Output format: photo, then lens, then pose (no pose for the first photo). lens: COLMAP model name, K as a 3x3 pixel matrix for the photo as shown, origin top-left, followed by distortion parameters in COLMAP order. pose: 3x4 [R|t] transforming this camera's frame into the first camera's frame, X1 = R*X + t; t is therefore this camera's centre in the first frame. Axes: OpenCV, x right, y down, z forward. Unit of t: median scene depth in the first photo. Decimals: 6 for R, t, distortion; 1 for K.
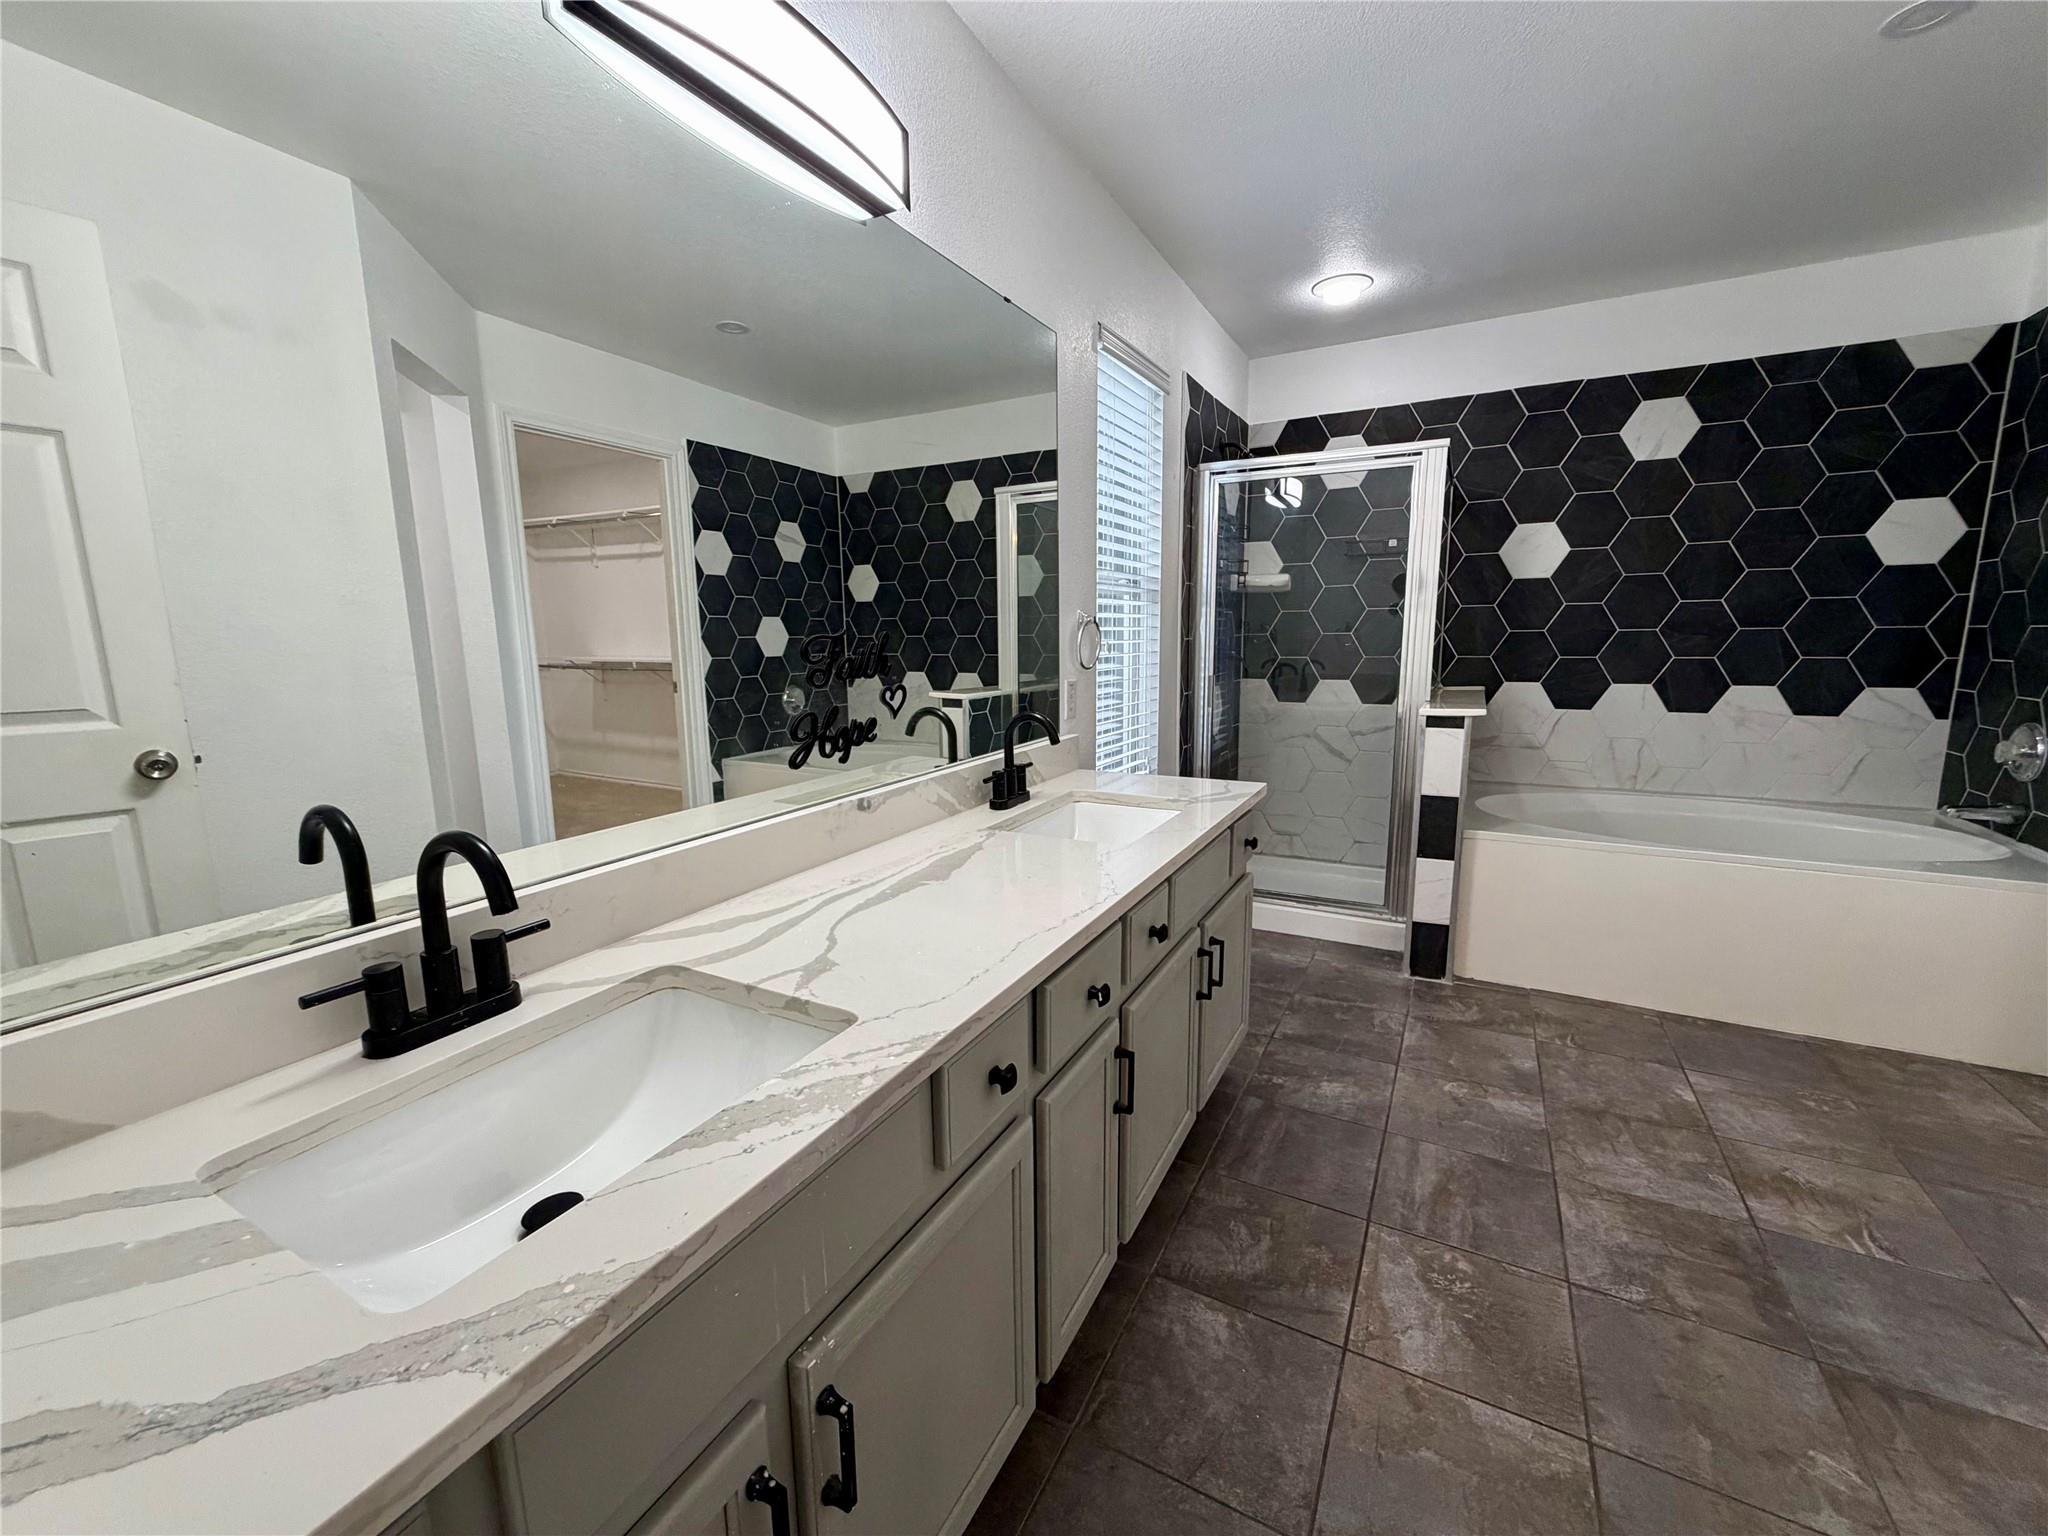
lens RADIAL K [[816.5, 0, 1023.1], [0, 816.5, 767.3], [0, 0, 1]] dist [0.000341, -0.000269]
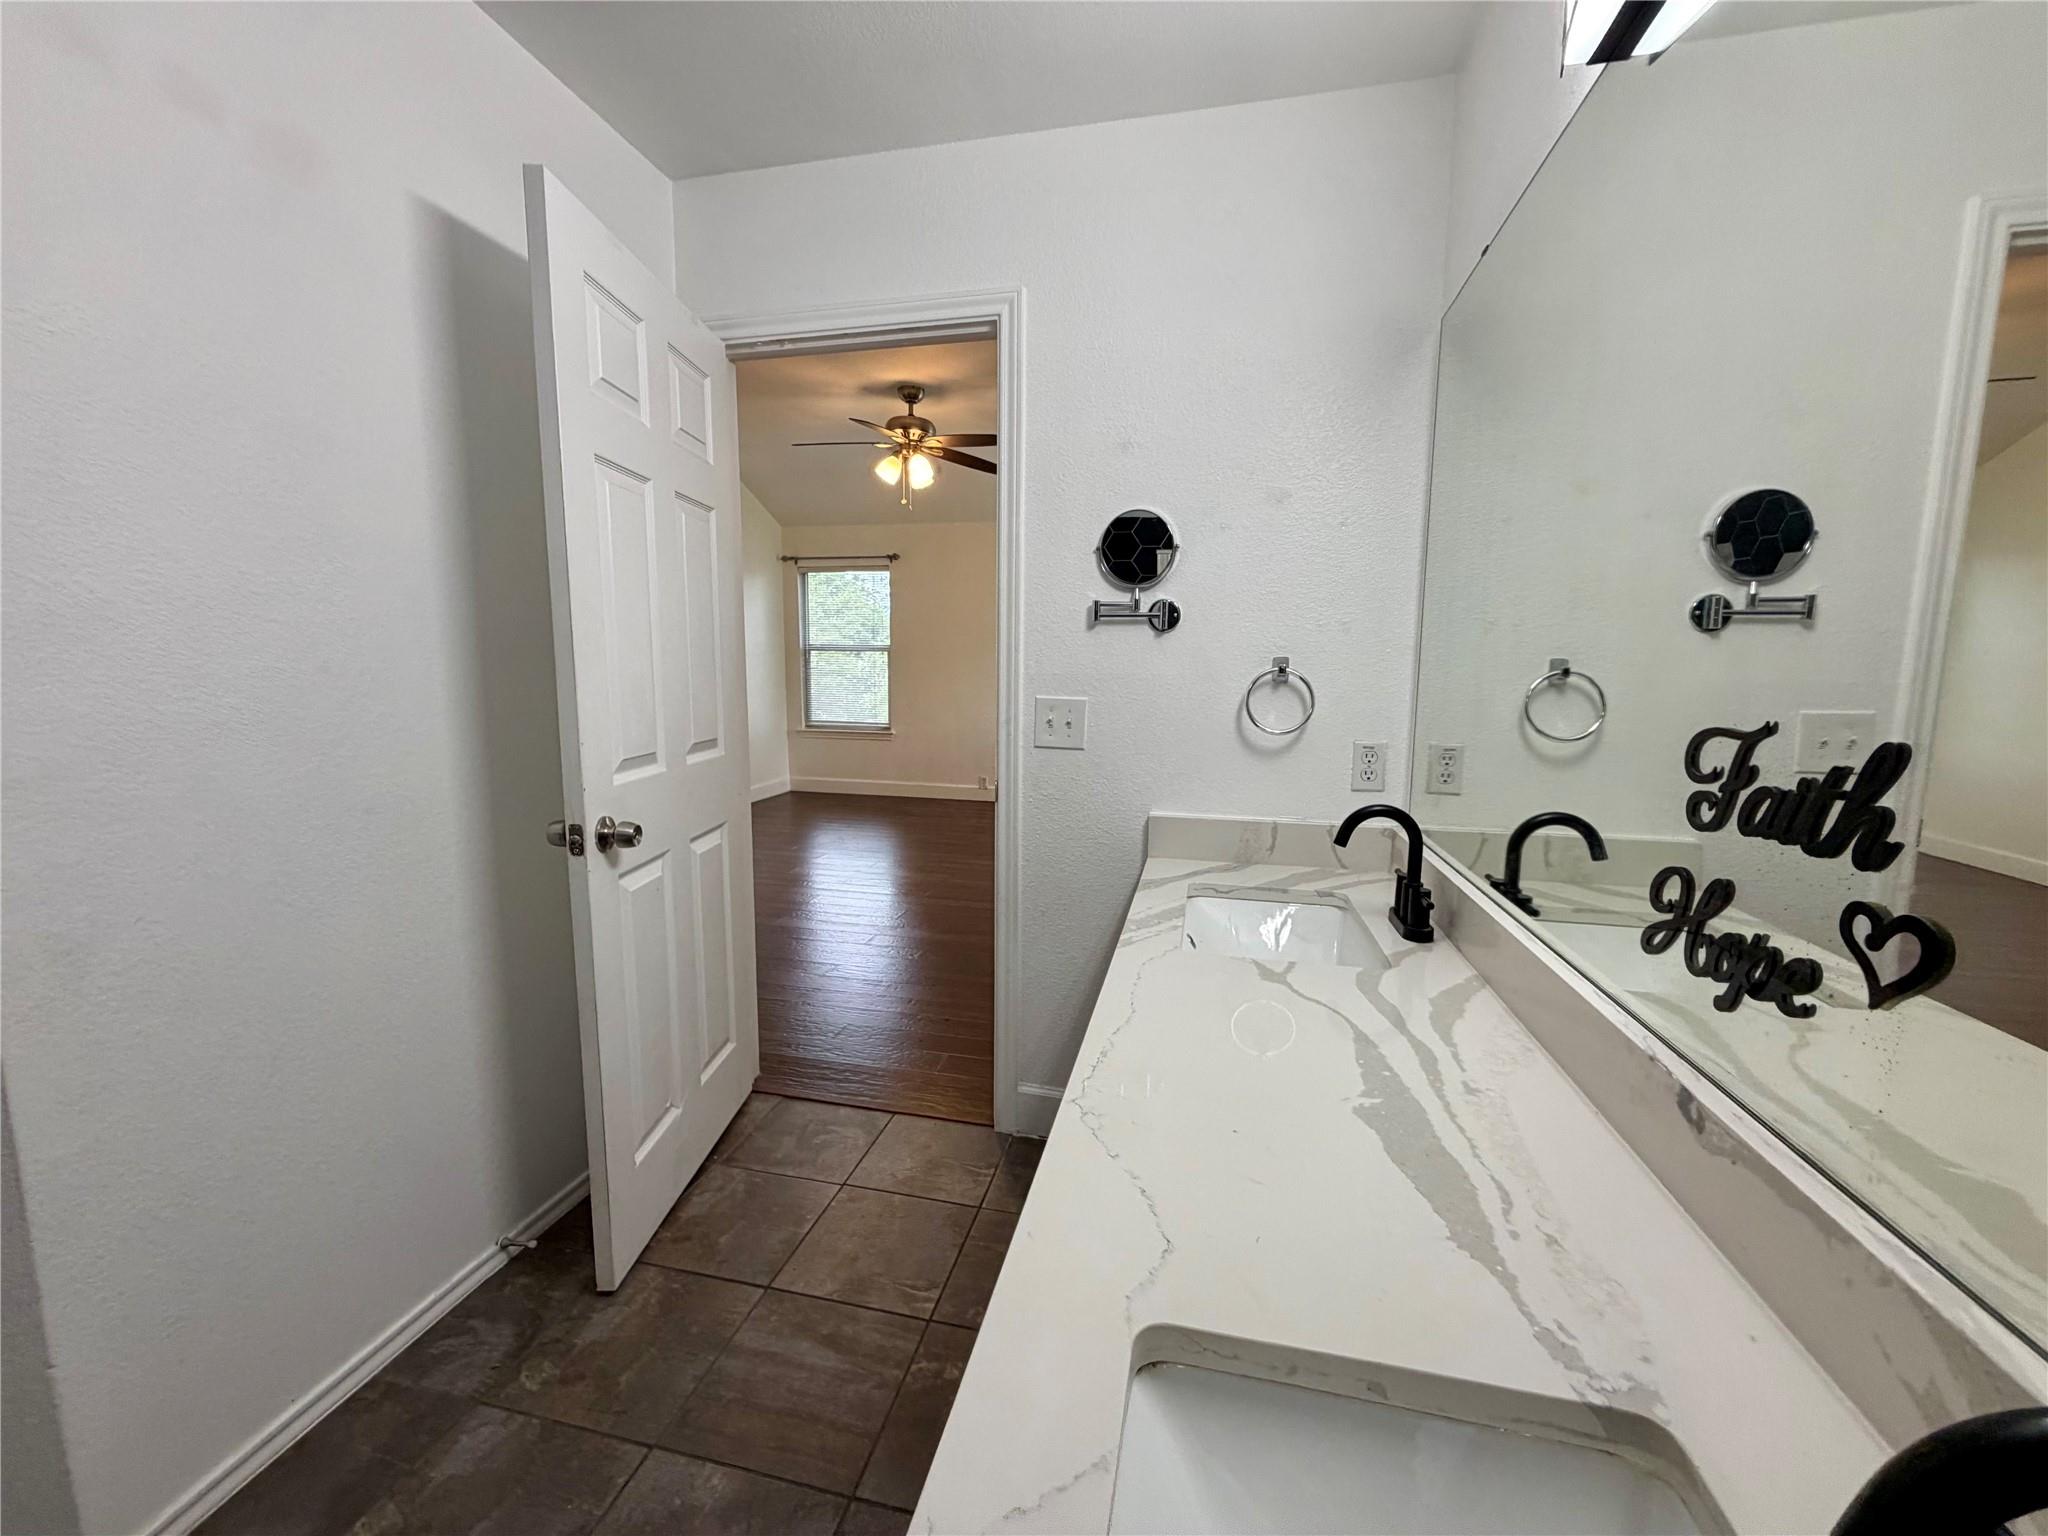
lens RADIAL K [[816.5, 0, 1023.1], [0, 816.5, 767.3], [0, 0, 1]] dist [0.000341, -0.000269]
pose [[-0.962738, 0.036601, -0.267948, 0.305528], [-0.043612, 0.956817, 0.287399, -0.280032], [0.266896, 0.288376, -0.919568, 1.441333]]
